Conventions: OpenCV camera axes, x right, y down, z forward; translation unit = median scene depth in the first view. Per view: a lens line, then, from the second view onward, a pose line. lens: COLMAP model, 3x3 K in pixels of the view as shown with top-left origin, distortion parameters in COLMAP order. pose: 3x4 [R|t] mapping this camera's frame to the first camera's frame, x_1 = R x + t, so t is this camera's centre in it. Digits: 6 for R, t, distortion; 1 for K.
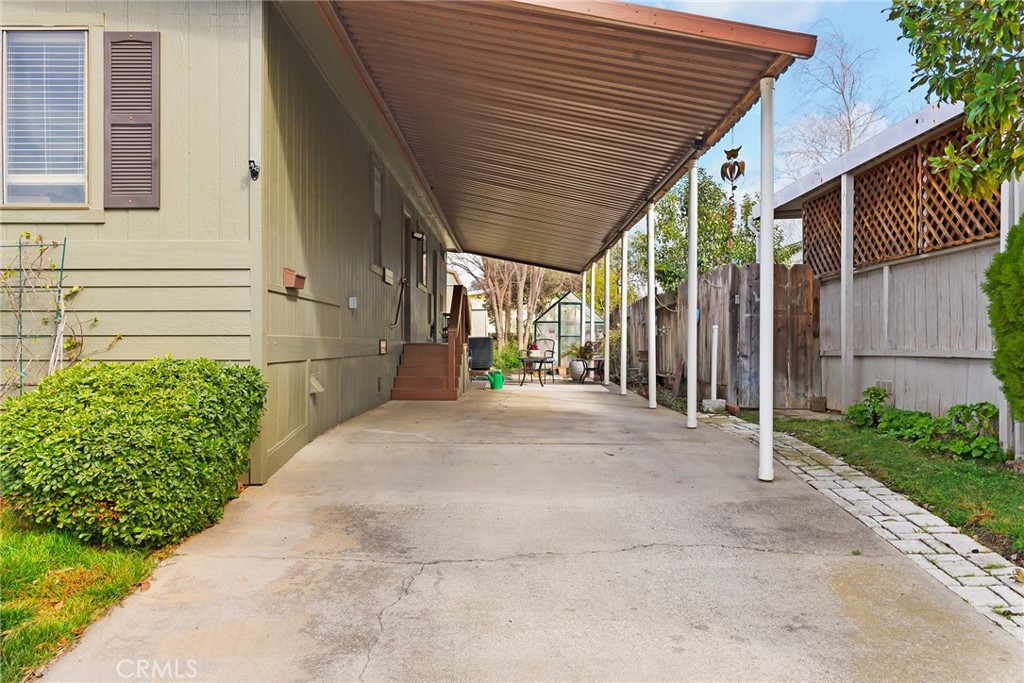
lens RADIAL K [[771.2, 0, 512.4], [0, 771.2, 340.0], [0, 0, 1]] dist [0.000767, -0.000541]
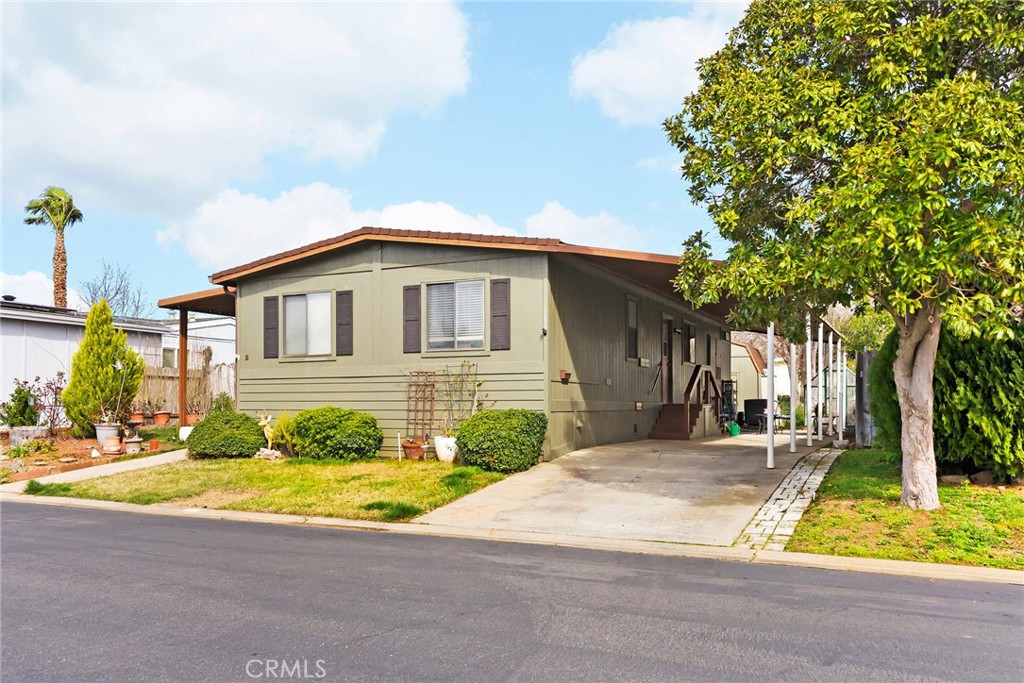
lens RADIAL K [[838.6, 0, 511.7], [0, 838.6, 343.9], [0, 0, 1]] dist [0.001241, 0.000374]
pose [[0.896908, -0.032136, -0.441049, 0.752988], [0.002039, 0.997646, -0.068545, -0.001512], [0.442213, 0.060579, 0.894862, -1.443698]]
